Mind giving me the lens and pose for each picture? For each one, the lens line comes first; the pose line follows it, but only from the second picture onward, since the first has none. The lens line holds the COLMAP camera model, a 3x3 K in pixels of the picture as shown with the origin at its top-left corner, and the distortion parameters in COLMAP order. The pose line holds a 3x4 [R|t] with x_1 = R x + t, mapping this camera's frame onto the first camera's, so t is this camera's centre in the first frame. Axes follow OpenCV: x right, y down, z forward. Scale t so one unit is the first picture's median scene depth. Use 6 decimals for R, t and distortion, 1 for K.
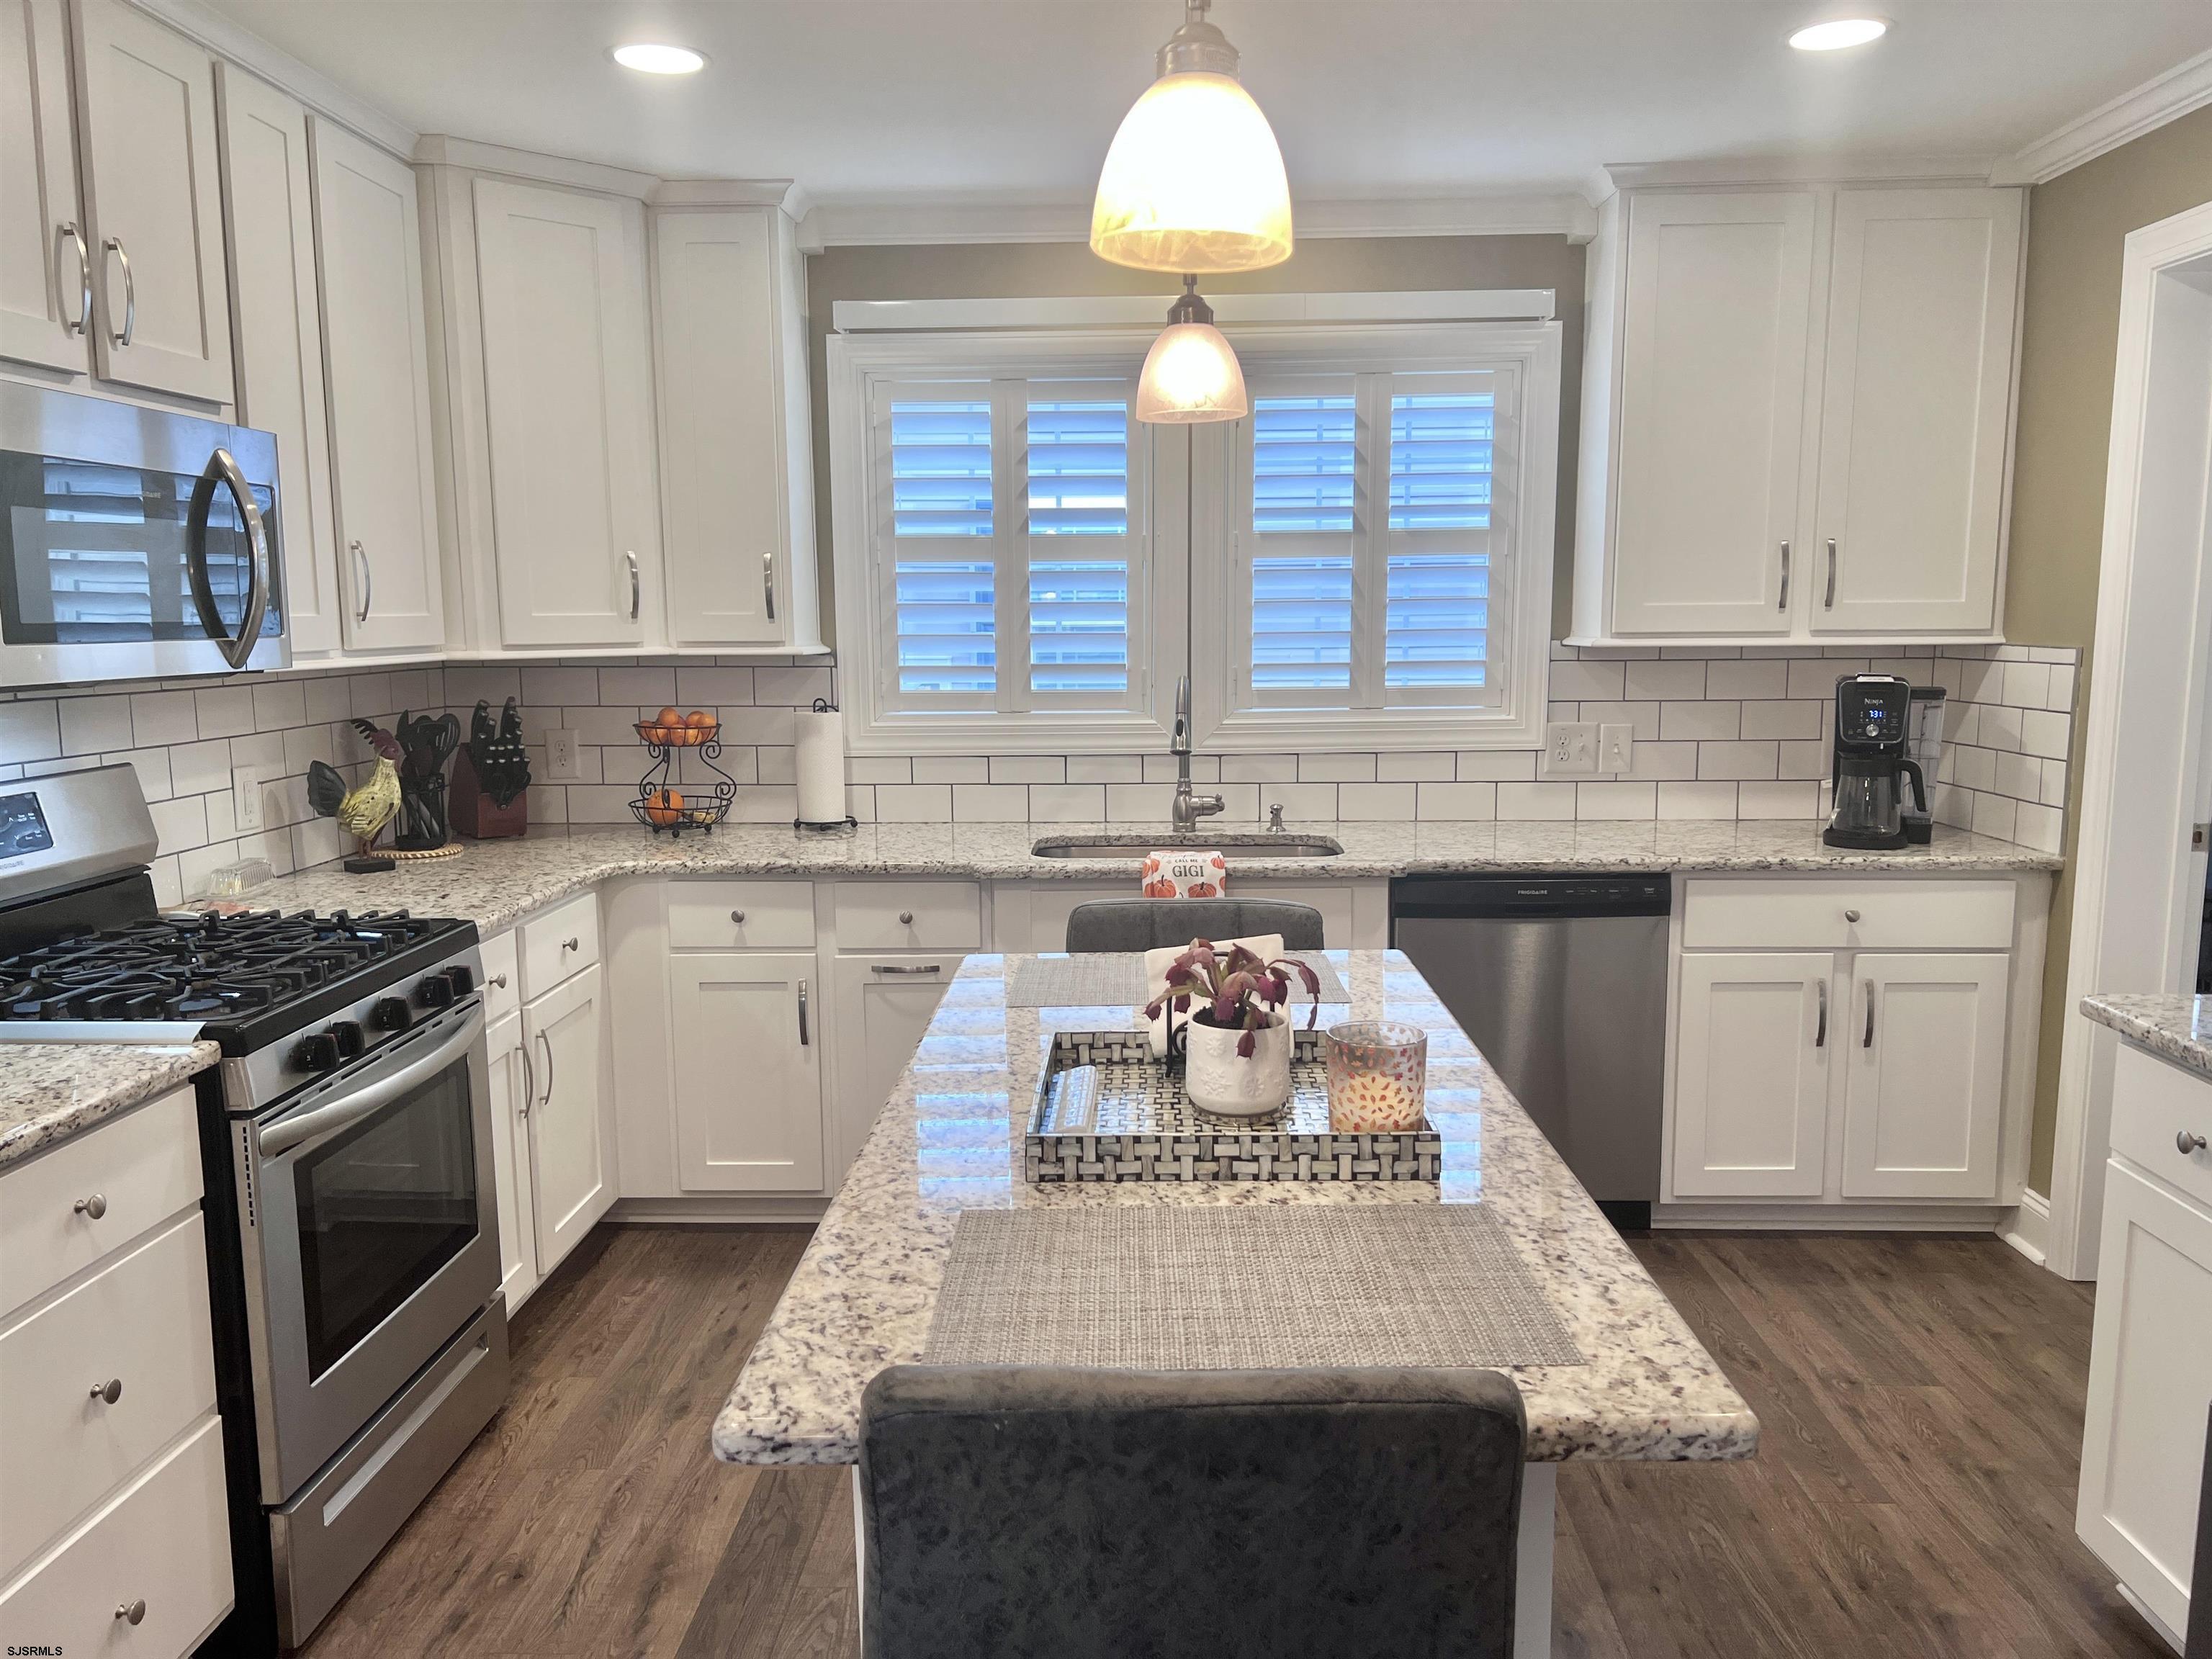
lens RADIAL K [[1665.3, 0, 1096.4], [0, 1665.3, 848.2], [0, 0, 1]] dist [0.066042, -0.074363]
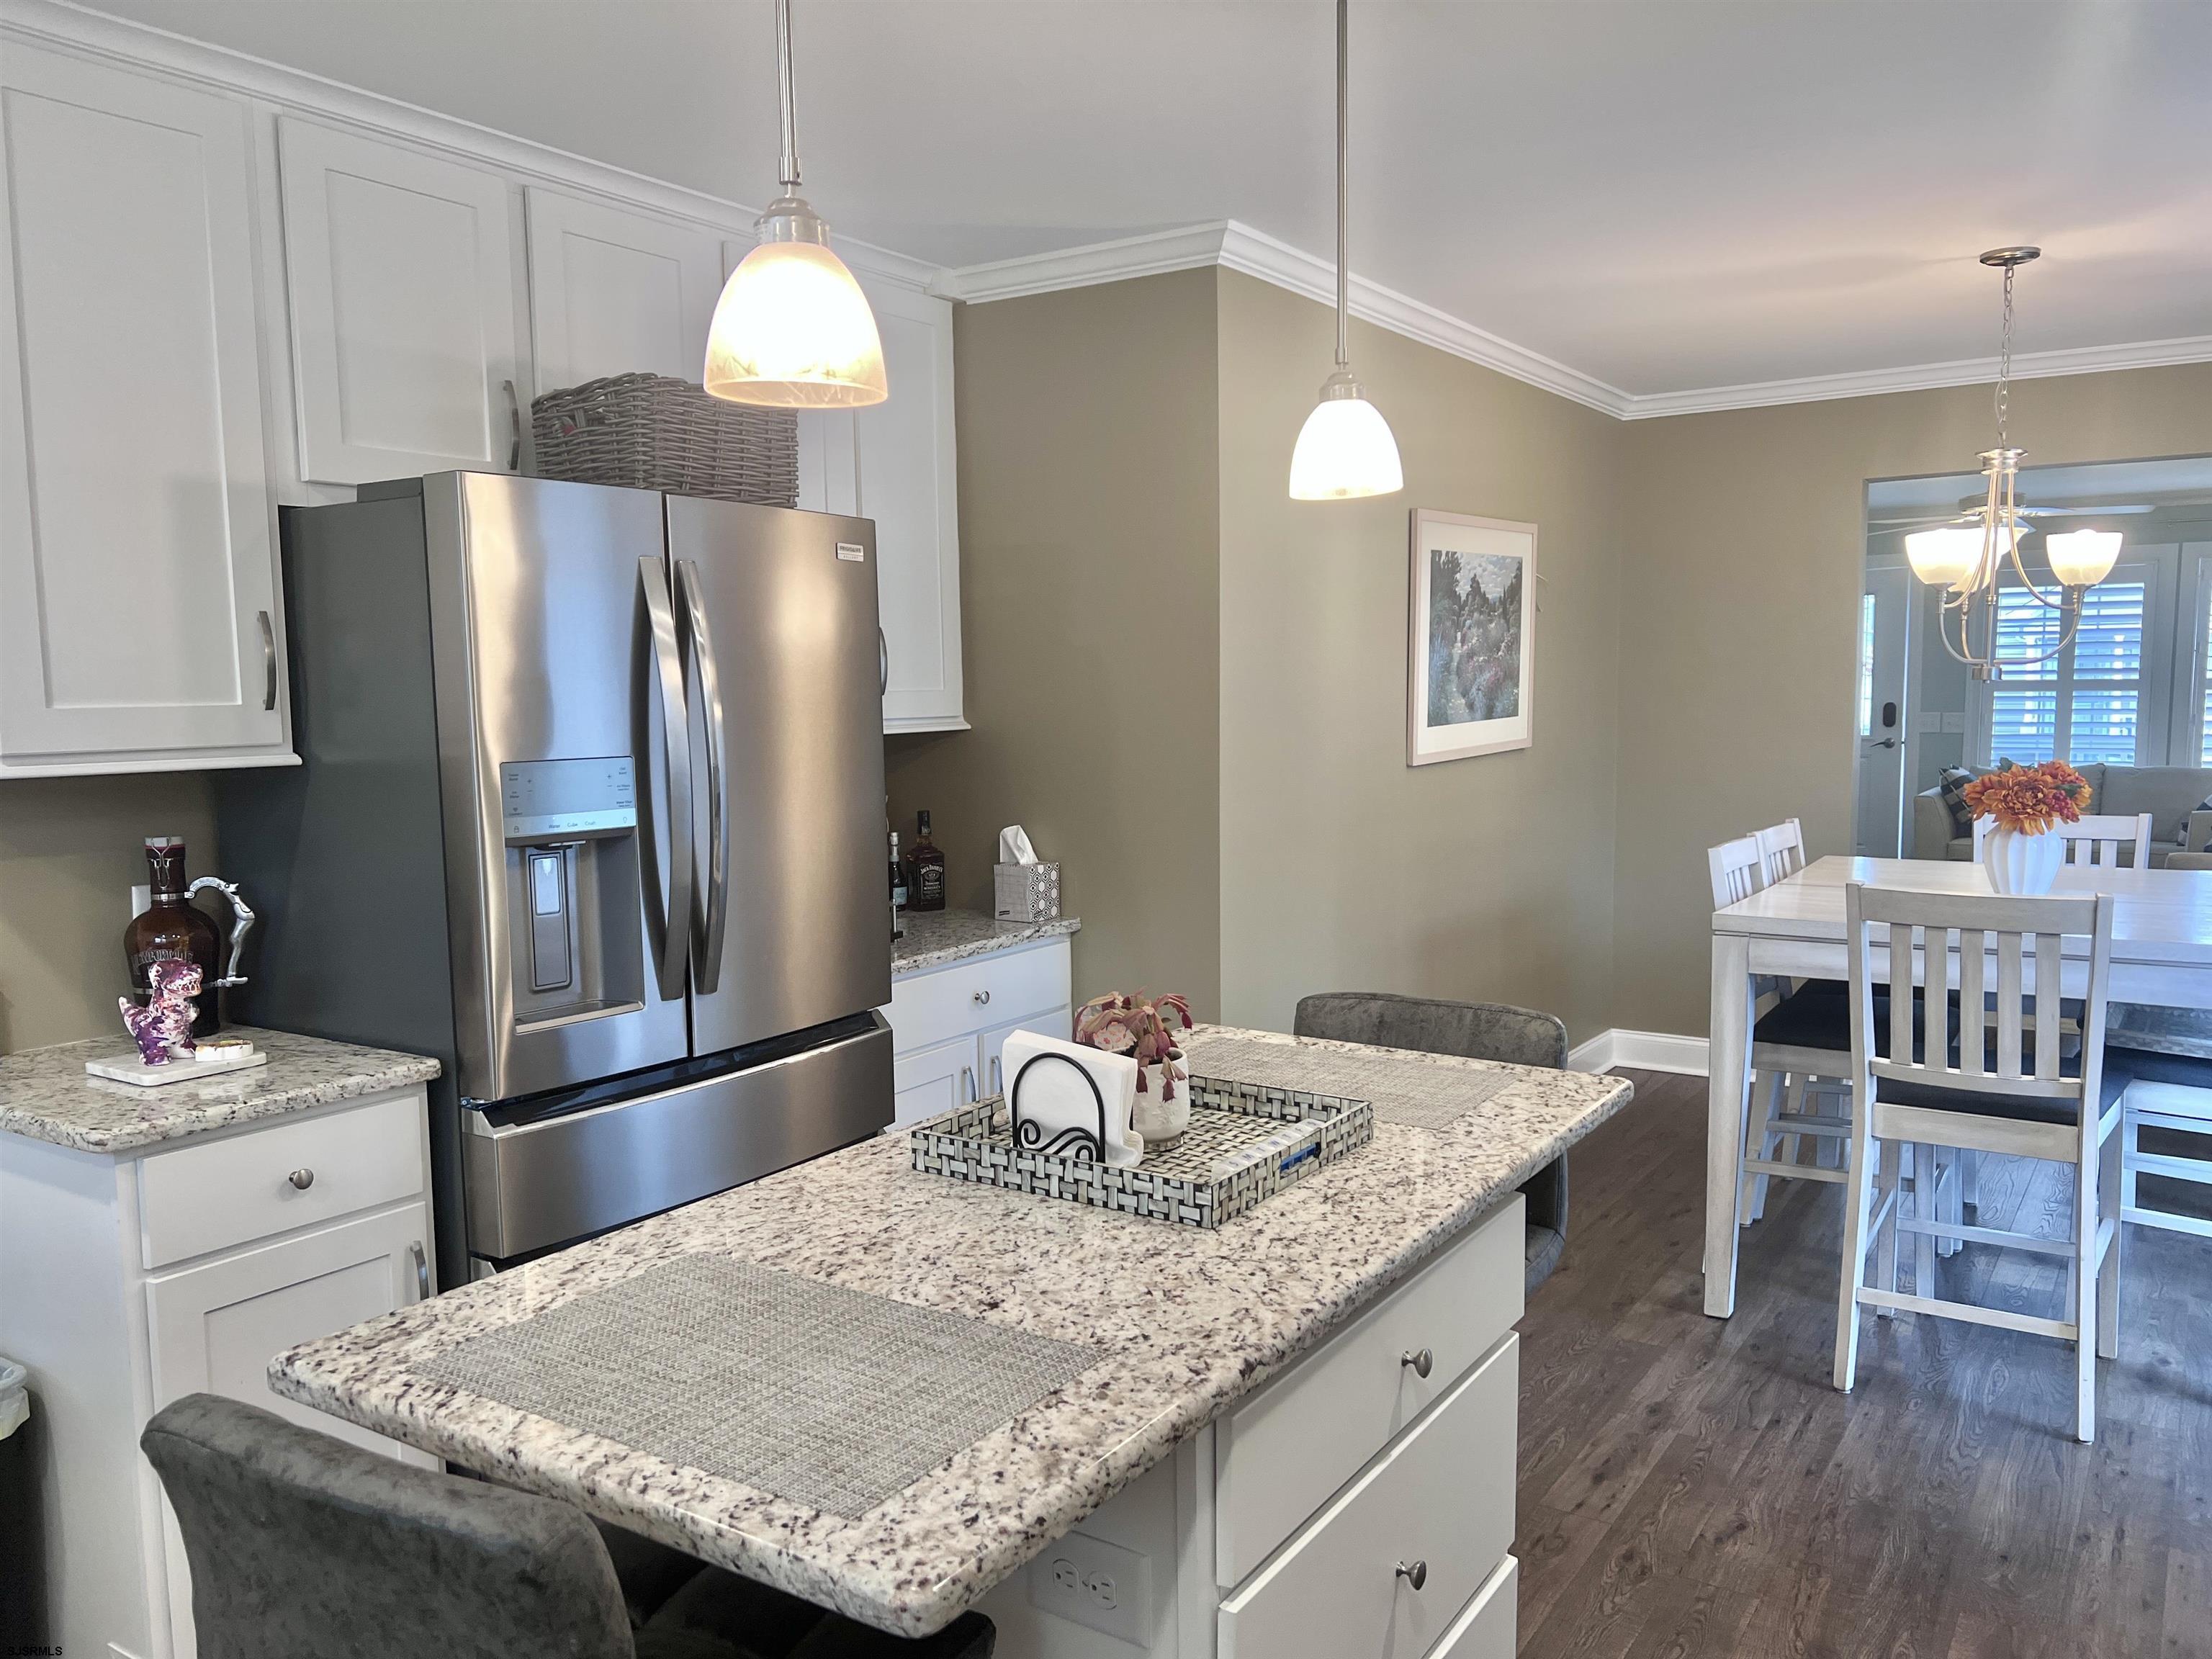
lens RADIAL K [[1665.3, 0, 1110.3], [0, 1665.3, 819.5], [0, 0, 1]] dist [0.066042, -0.074363]
pose [[-0.855081, -0.025053, 0.517889, -0.420134], [0.092600, 0.975395, 0.200076, -0.248002], [-0.510159, 0.219038, -0.831721, 1.690362]]
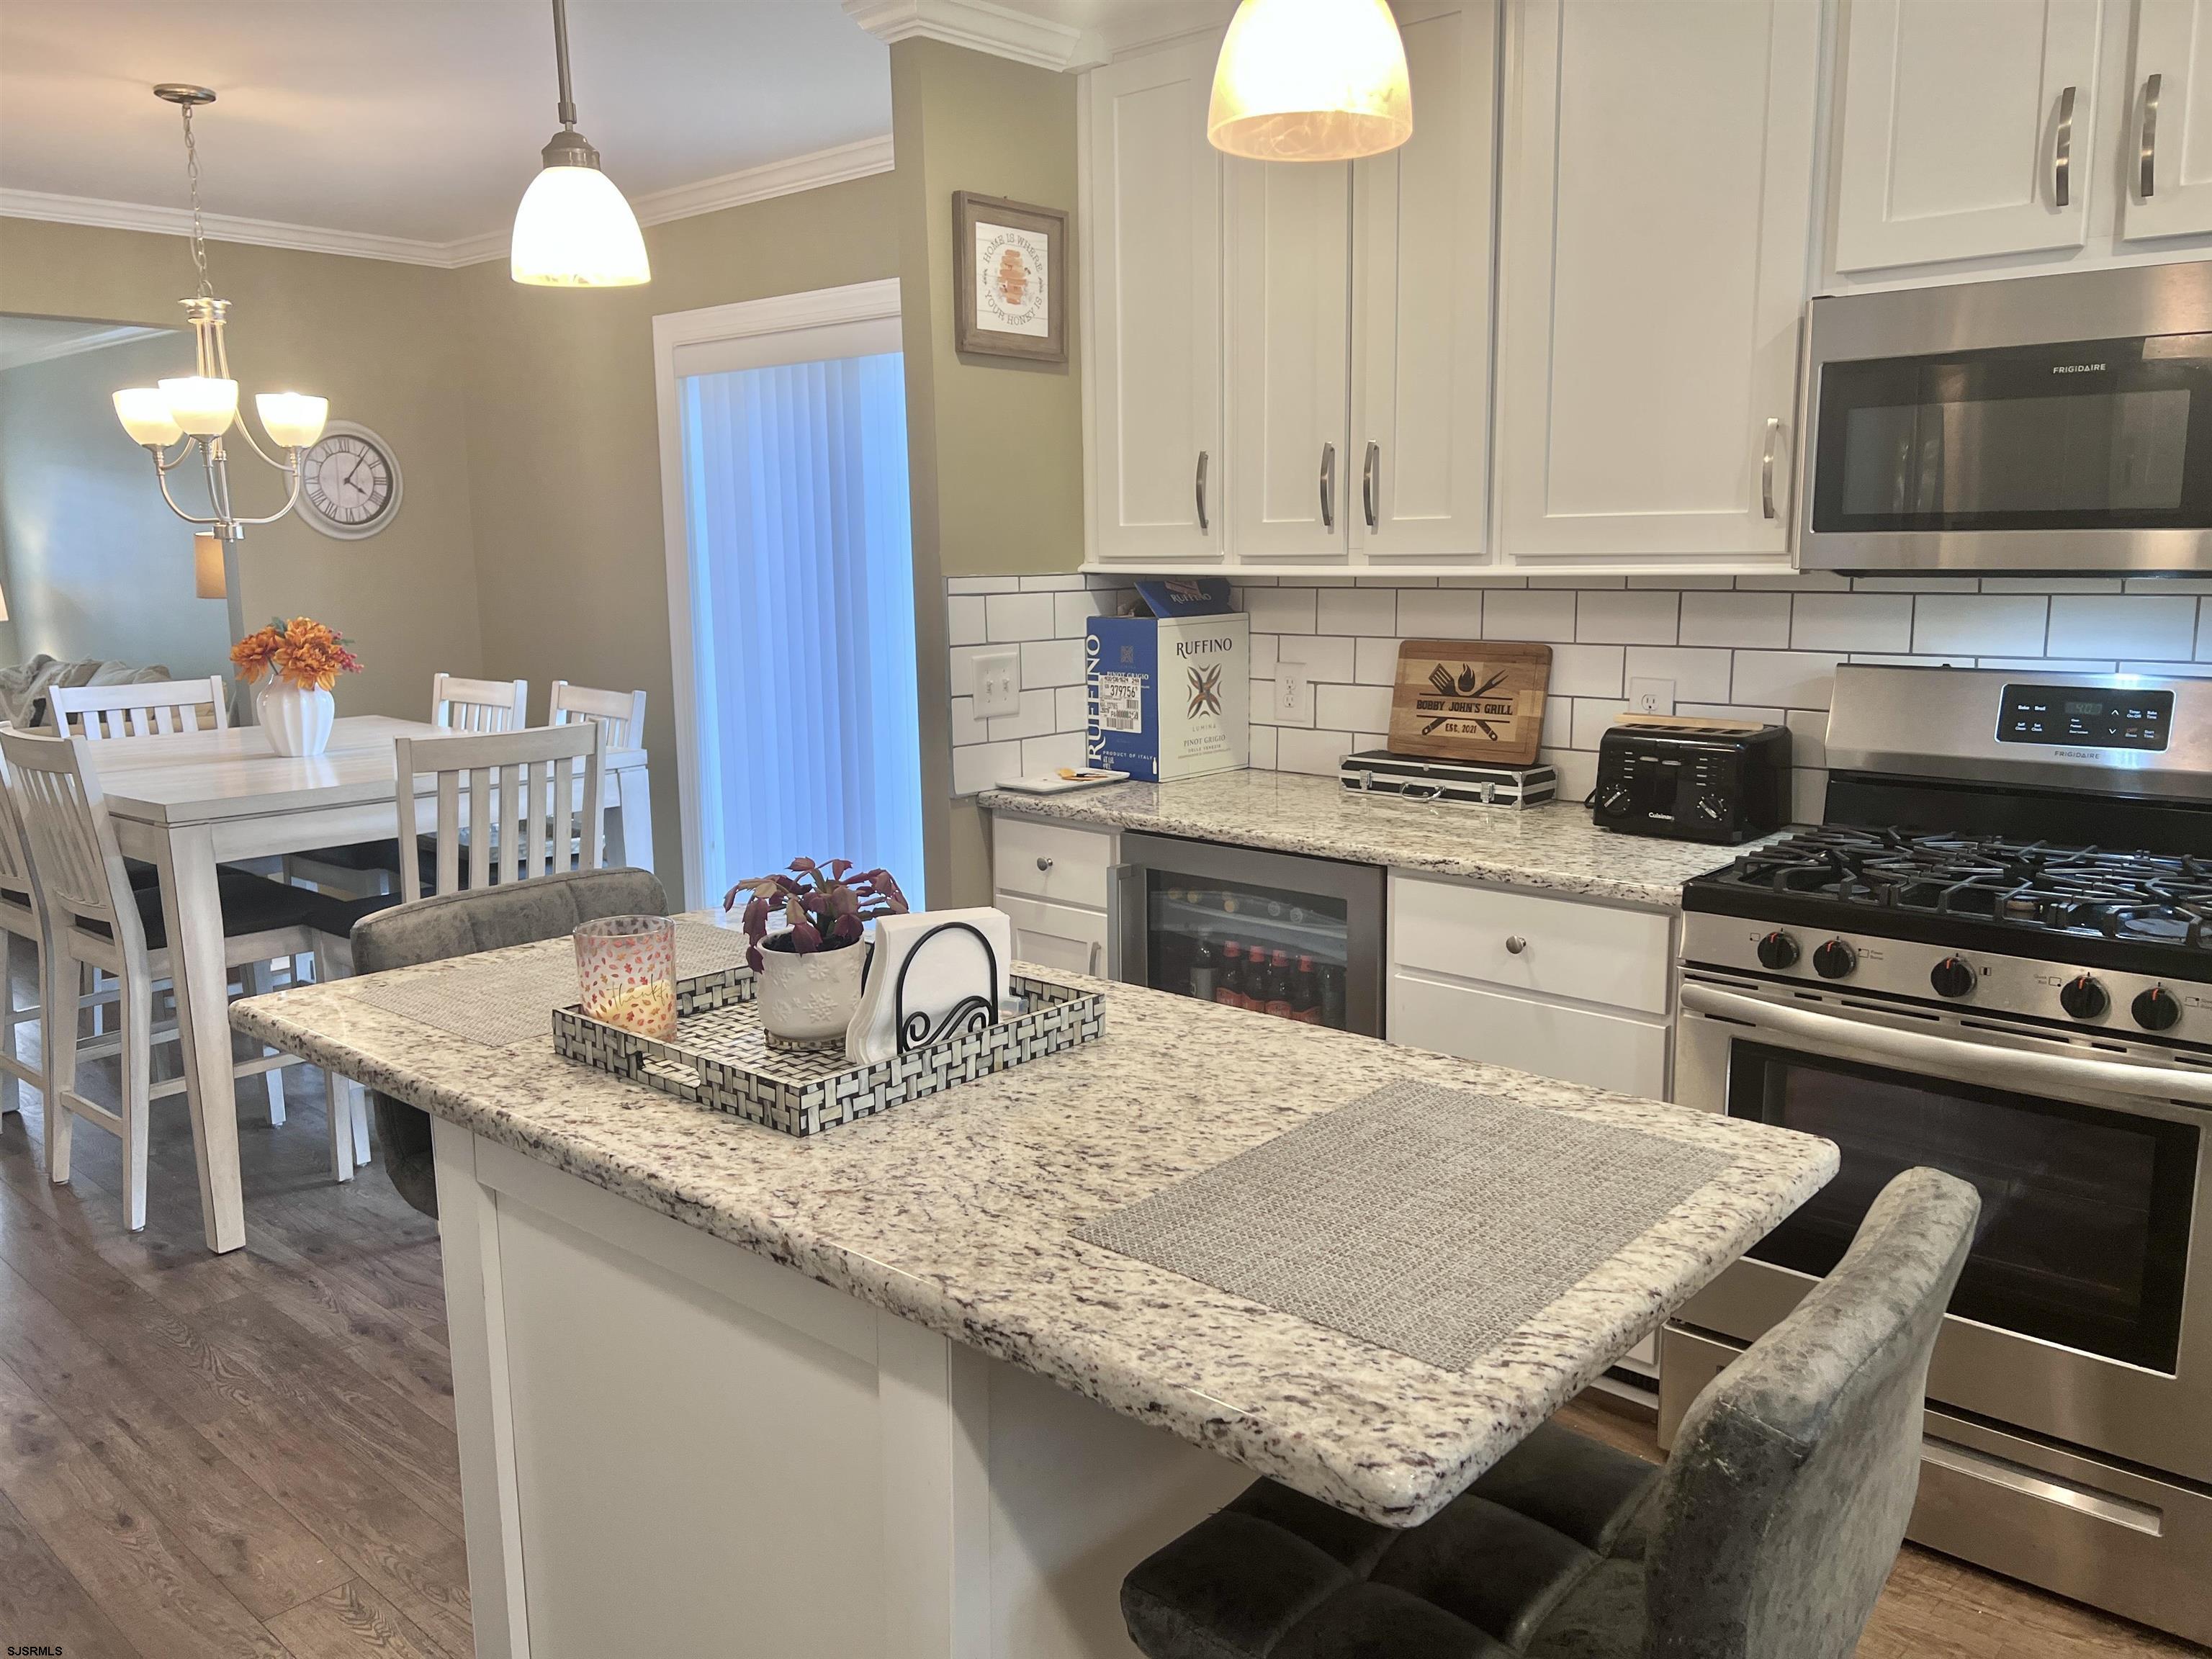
lens RADIAL K [[1665.3, 0, 1133.6], [0, 1665.3, 825.1], [0, 0, 1]] dist [0.066042, -0.074363]
pose [[-0.629539, 0.146686, -0.762997, 0.612491], [-0.092933, 0.960751, 0.261382, -0.203170], [0.771391, 0.235458, -0.591198, 1.500747]]
